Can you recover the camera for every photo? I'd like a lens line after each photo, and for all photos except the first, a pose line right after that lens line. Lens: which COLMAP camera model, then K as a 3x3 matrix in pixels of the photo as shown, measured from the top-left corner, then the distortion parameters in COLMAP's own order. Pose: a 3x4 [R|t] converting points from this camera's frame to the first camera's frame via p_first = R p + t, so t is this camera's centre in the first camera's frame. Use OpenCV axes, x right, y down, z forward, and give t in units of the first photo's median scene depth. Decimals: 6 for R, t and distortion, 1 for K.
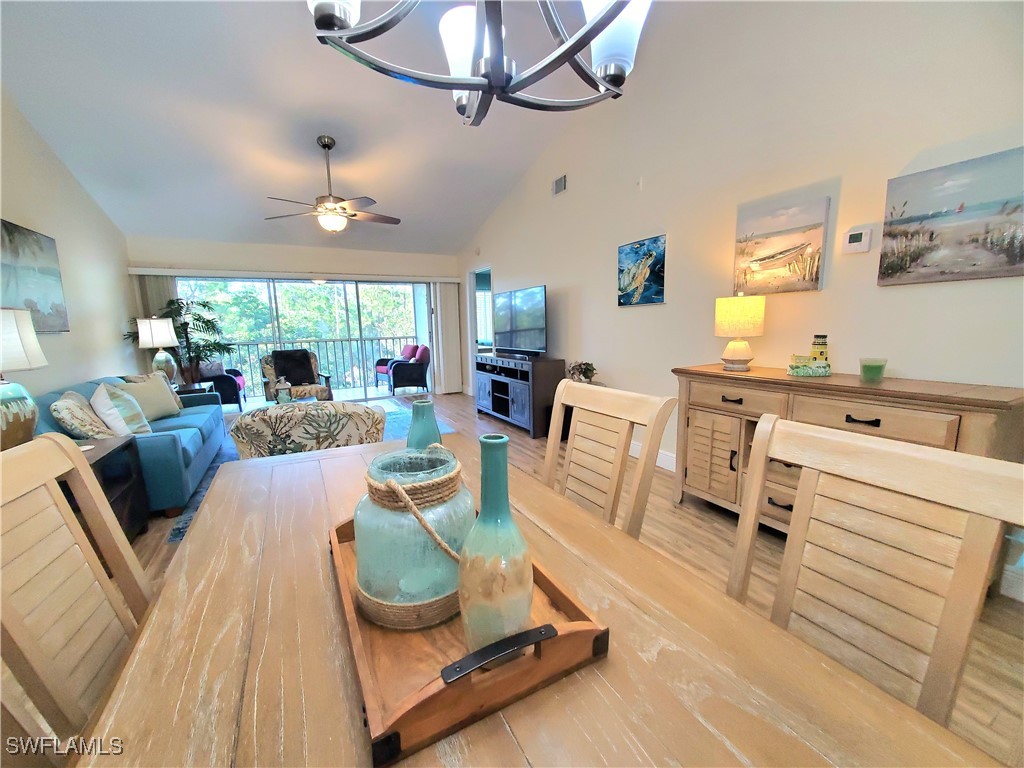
lens RADIAL K [[406.6, 0, 500.1], [0, 406.6, 390.4], [0, 0, 1]] dist [0.002712, -0.001060]
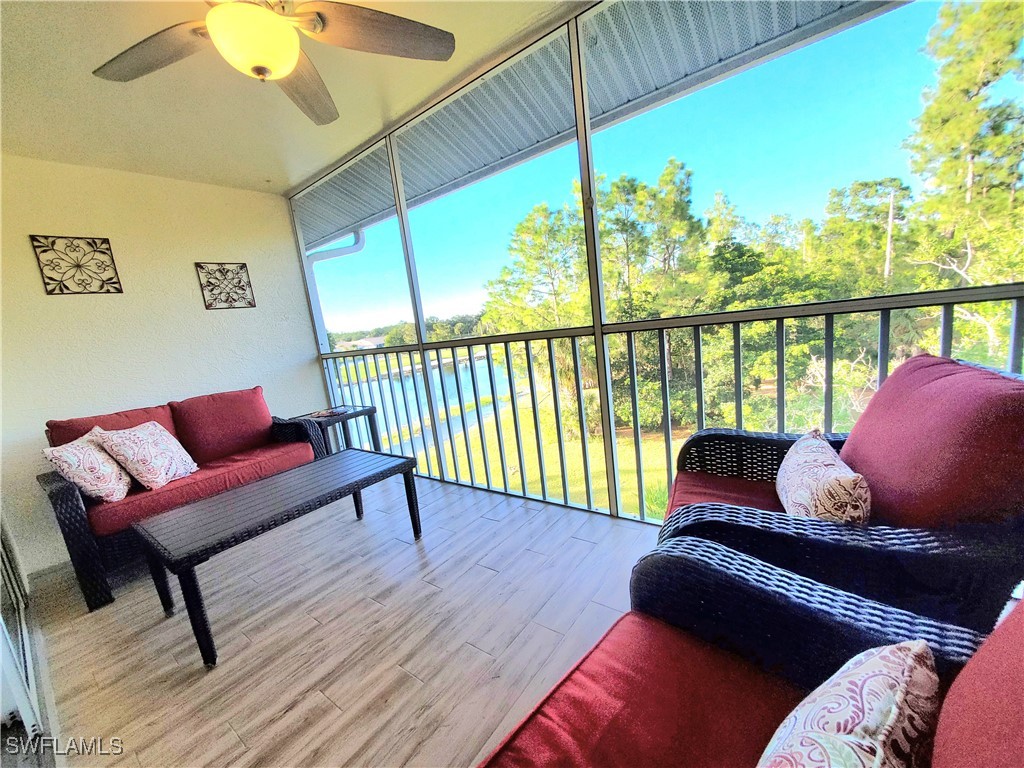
lens RADIAL K [[406.6, 0, 502.2], [0, 406.6, 388.3], [0, 0, 1]] dist [0.002712, -0.001060]
pose [[0.416047, 0.122302, -0.901081, -0.439275], [-0.029278, 0.992202, 0.121152, -0.276006], [0.908872, -0.024023, 0.416384, 2.028019]]
